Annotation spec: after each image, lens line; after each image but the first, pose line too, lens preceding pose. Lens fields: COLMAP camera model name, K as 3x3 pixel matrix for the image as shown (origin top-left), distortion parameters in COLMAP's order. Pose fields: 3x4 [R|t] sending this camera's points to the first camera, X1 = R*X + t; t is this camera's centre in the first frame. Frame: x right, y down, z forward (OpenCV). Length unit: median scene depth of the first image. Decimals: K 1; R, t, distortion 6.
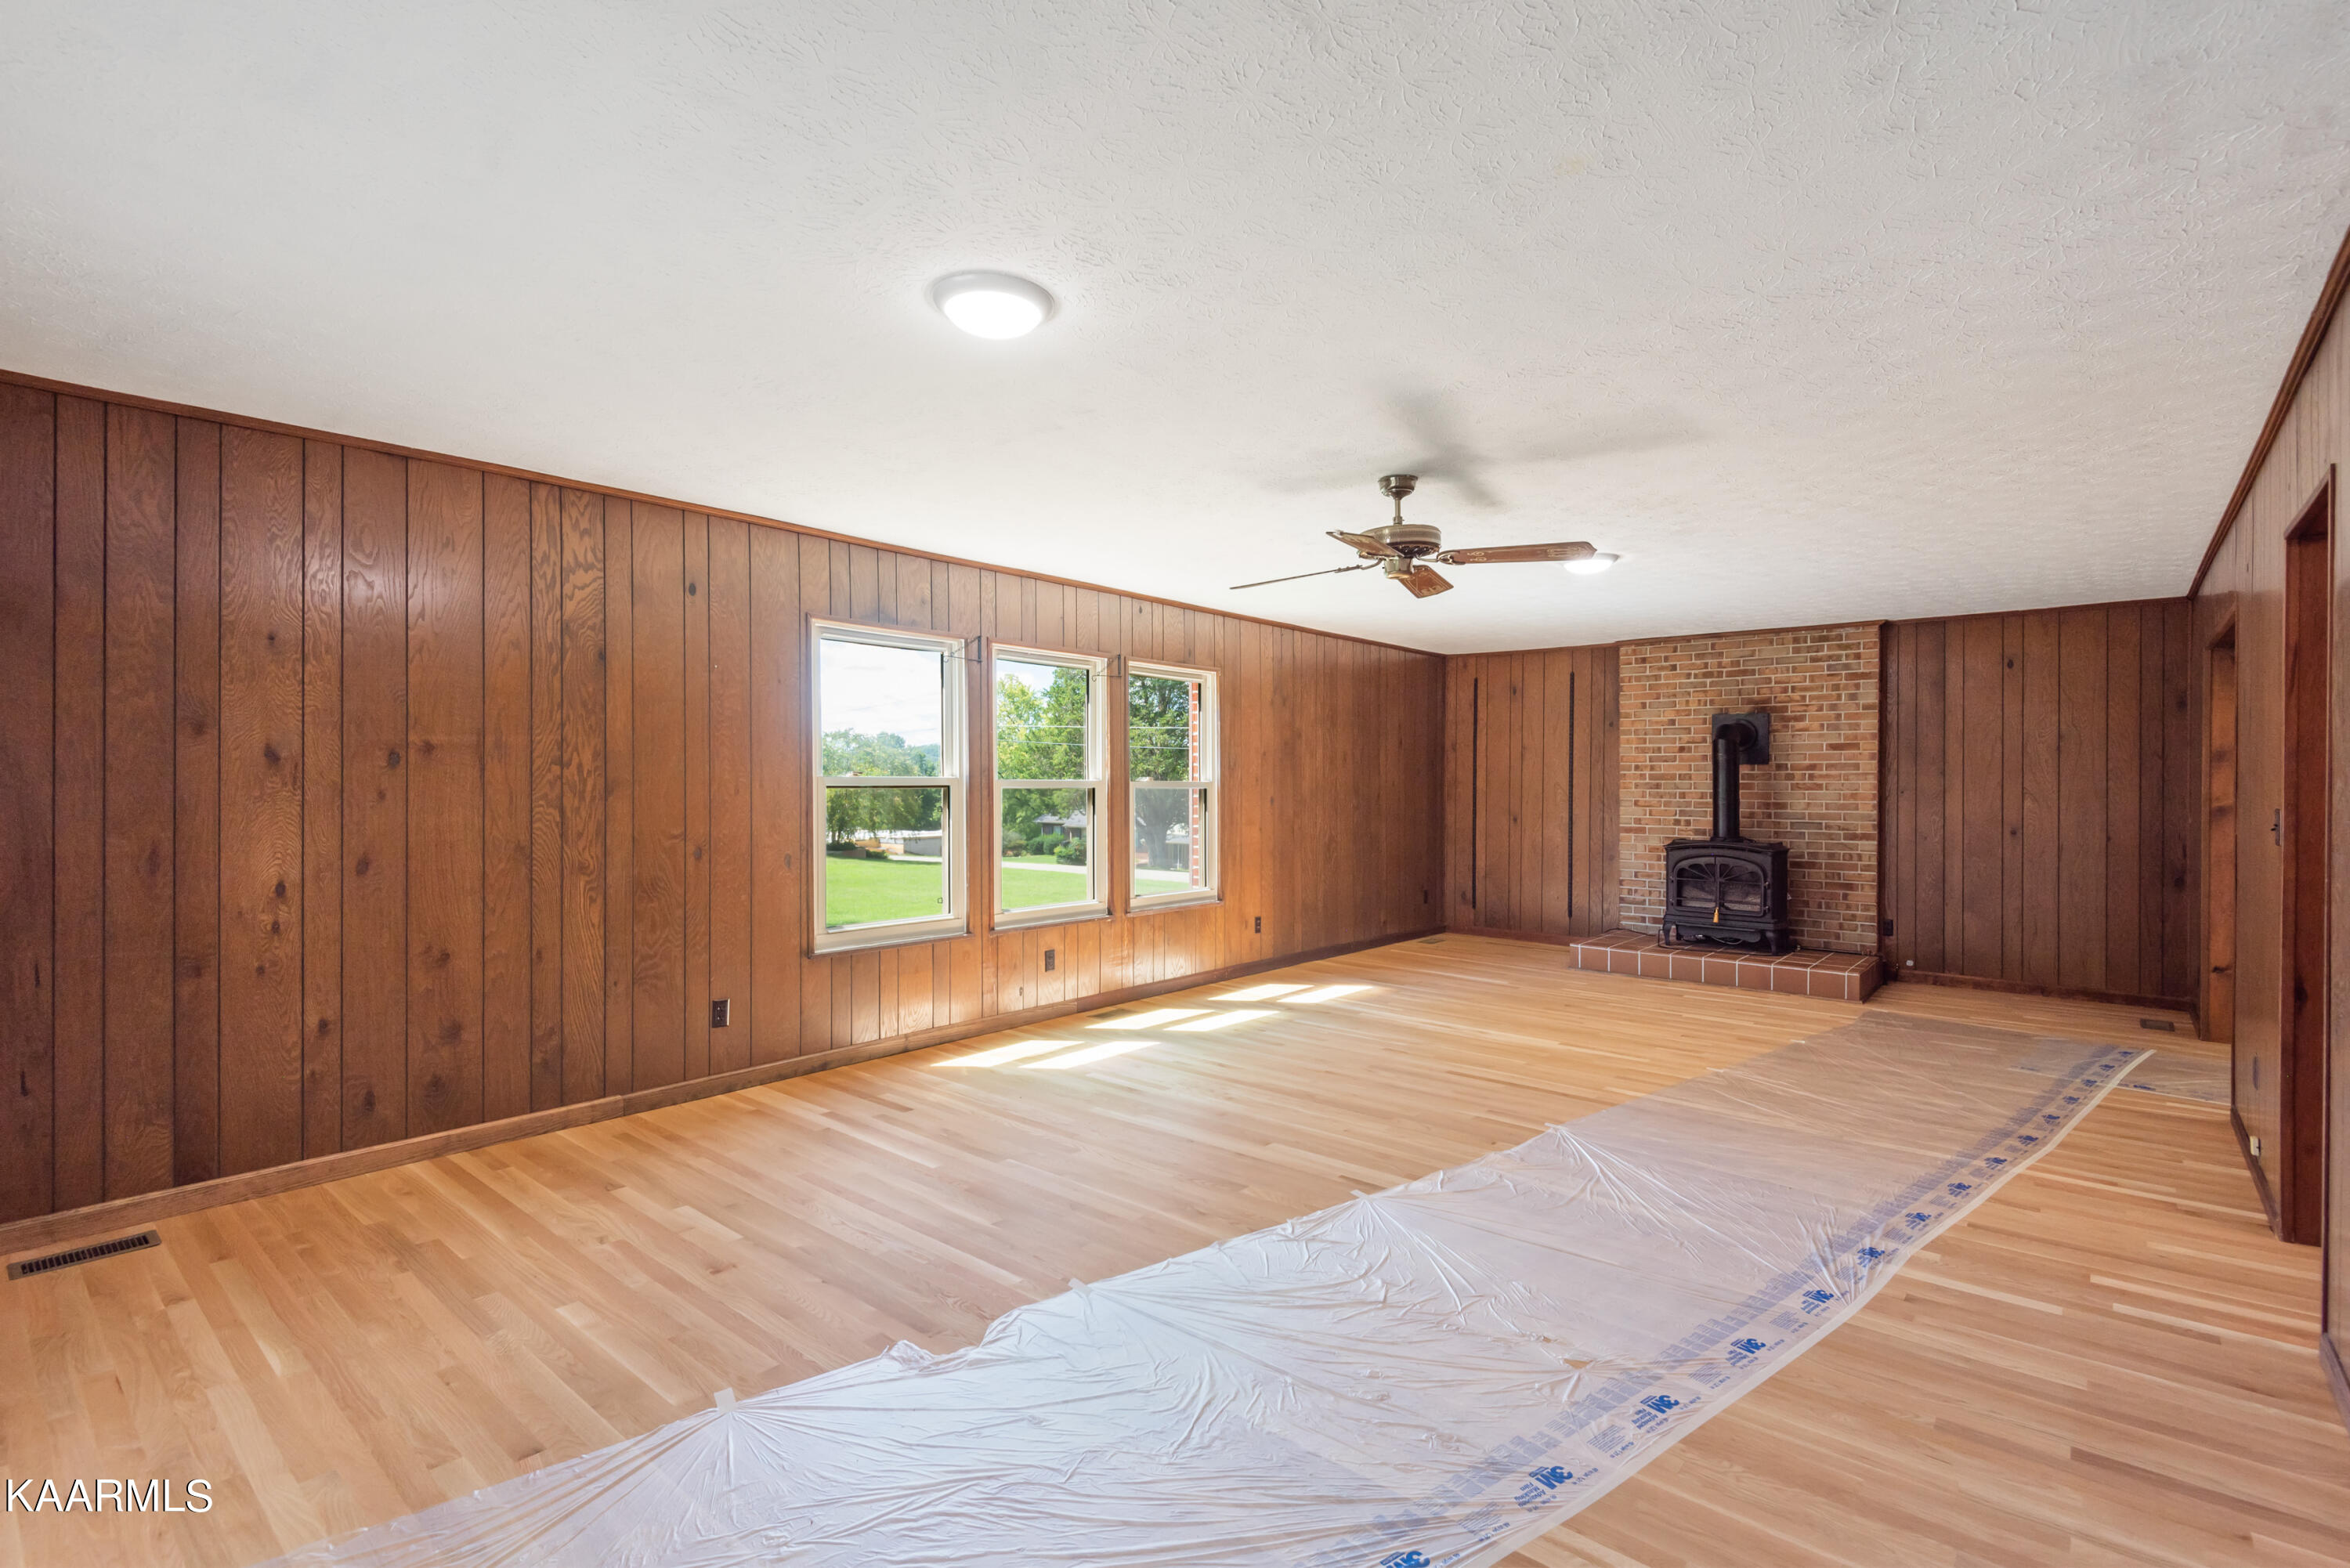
lens RADIAL K [[1083.4, 0, 1175.0], [0, 1083.4, 784.0], [0, 0, 1]] dist [-0.000046, 0.000001]
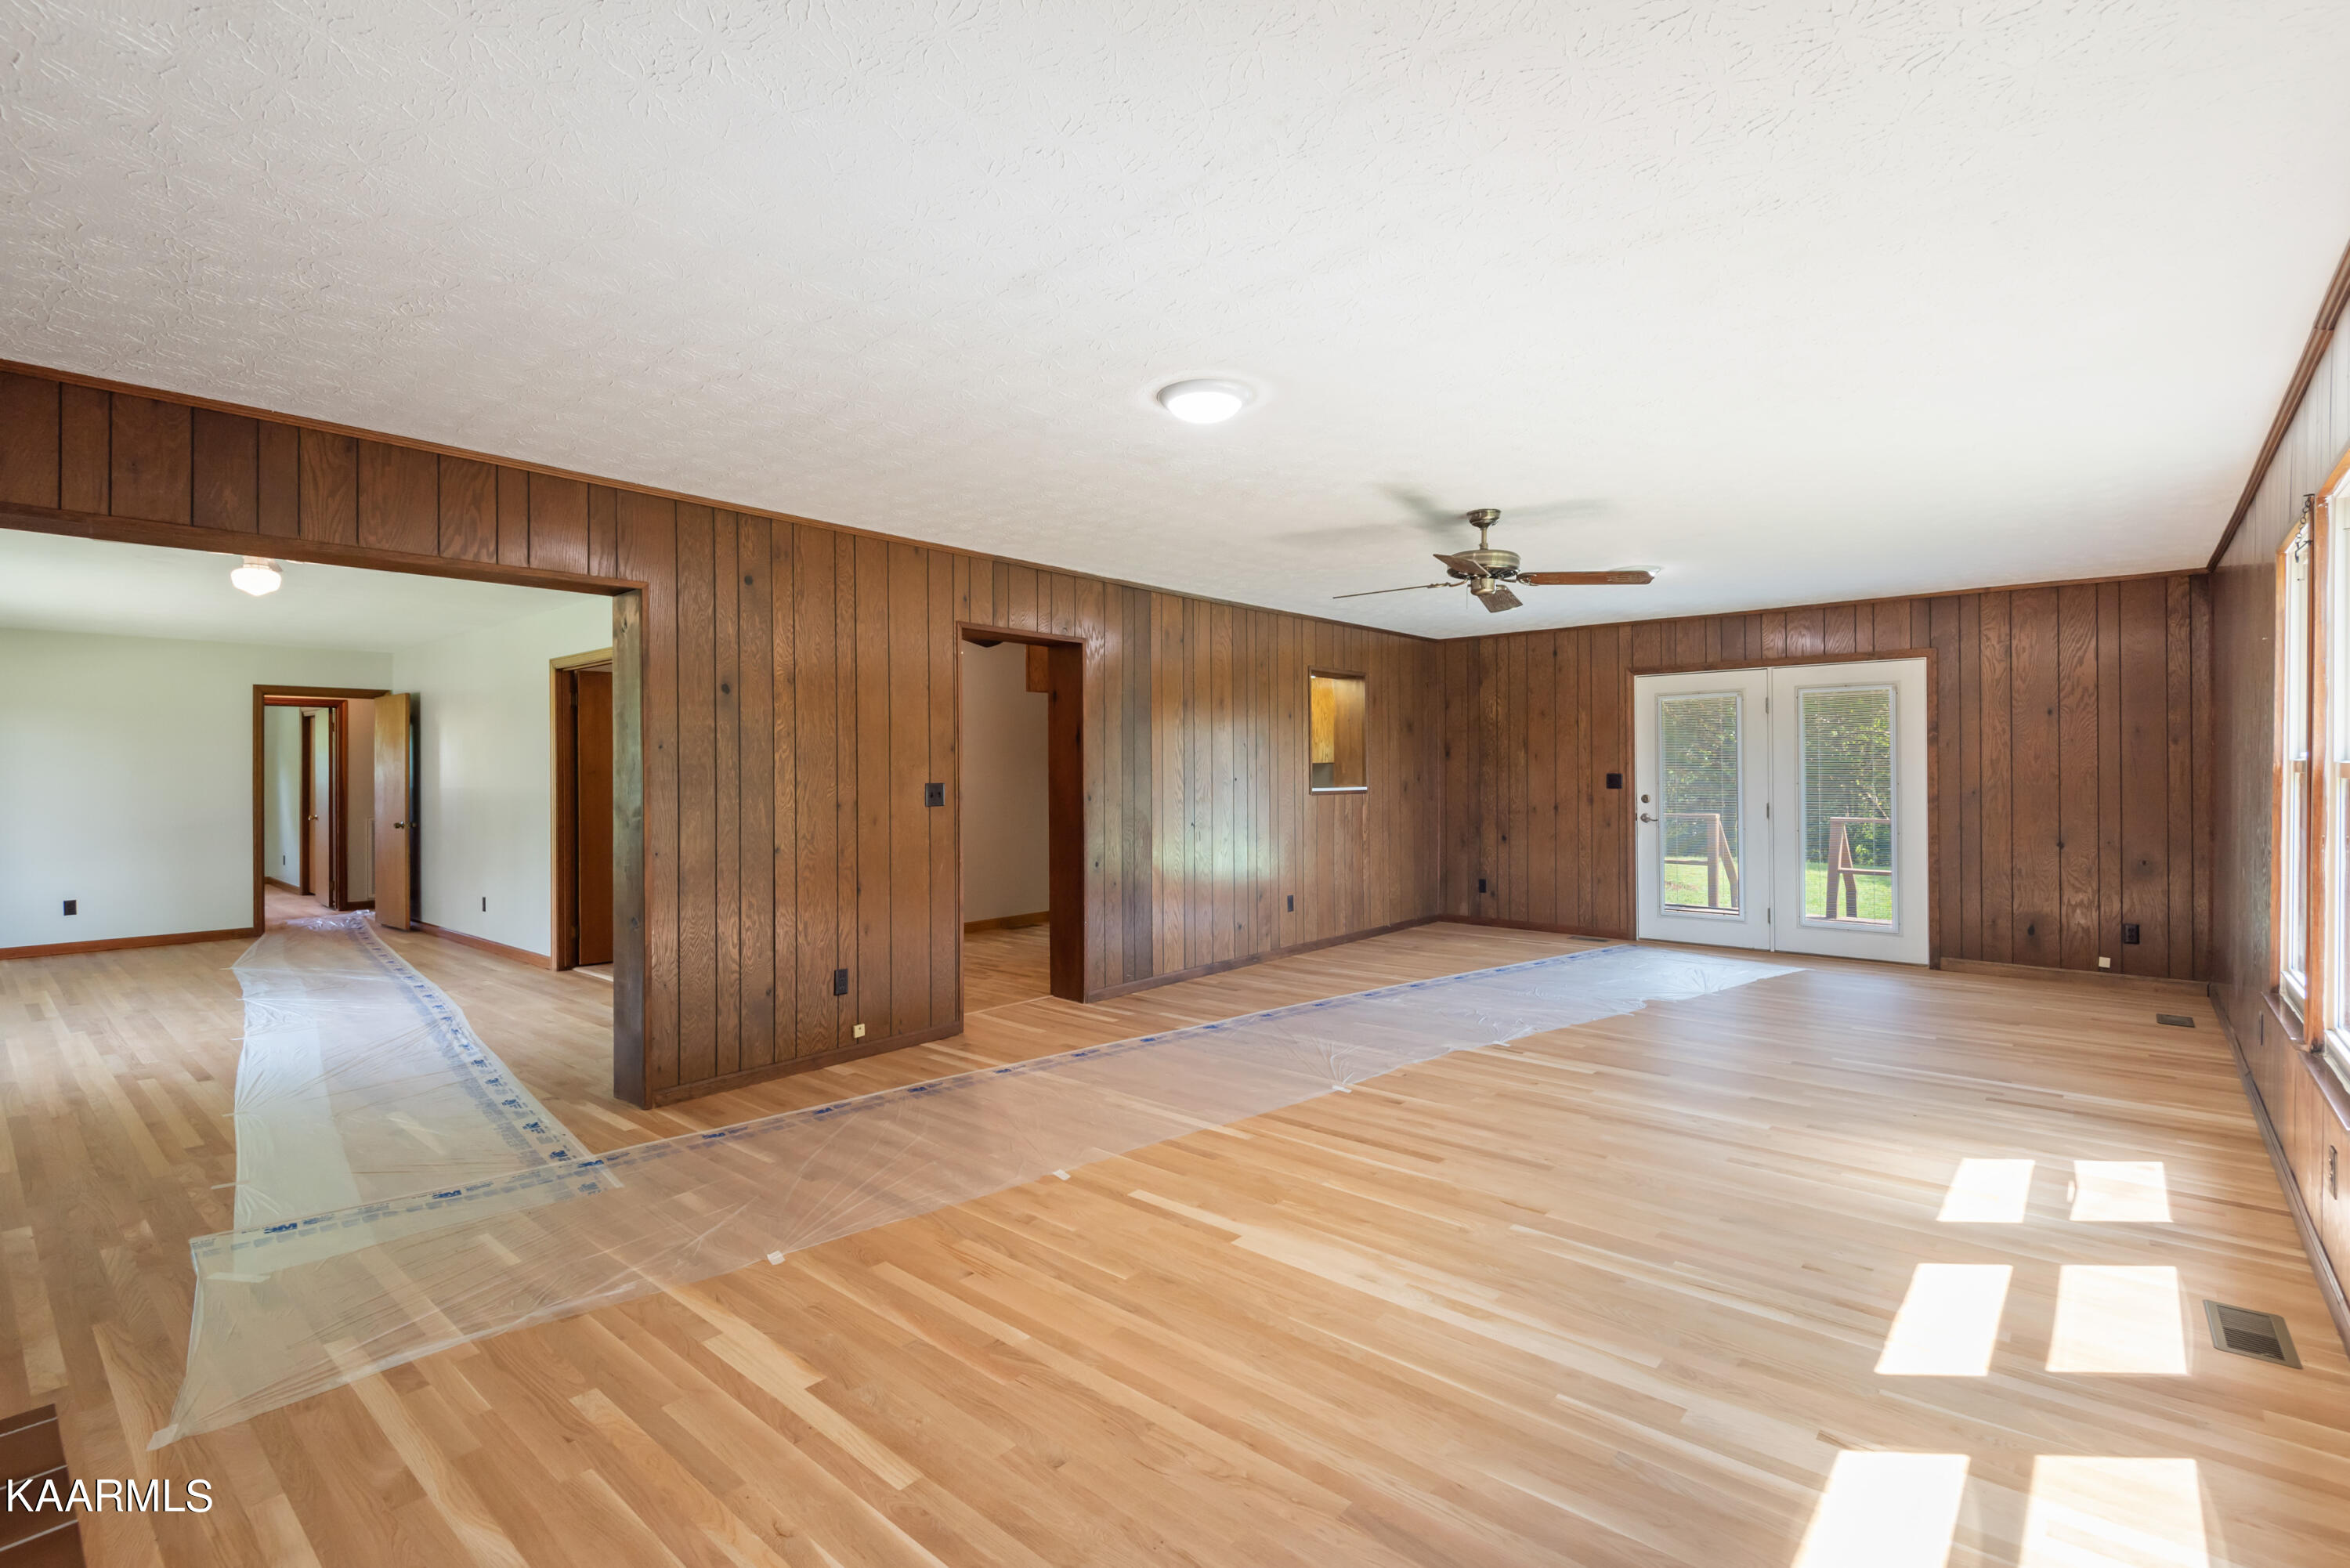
lens RADIAL K [[1083.4, 0, 1175.0], [0, 1083.4, 784.0], [0, 0, 1]] dist [-0.000046, 0.000001]
pose [[-0.999946, 0.002156, 0.010213, 0.504887], [0.002317, 0.999873, 0.015738, -0.002566], [-0.010178, 0.015761, -0.999824, 2.066559]]
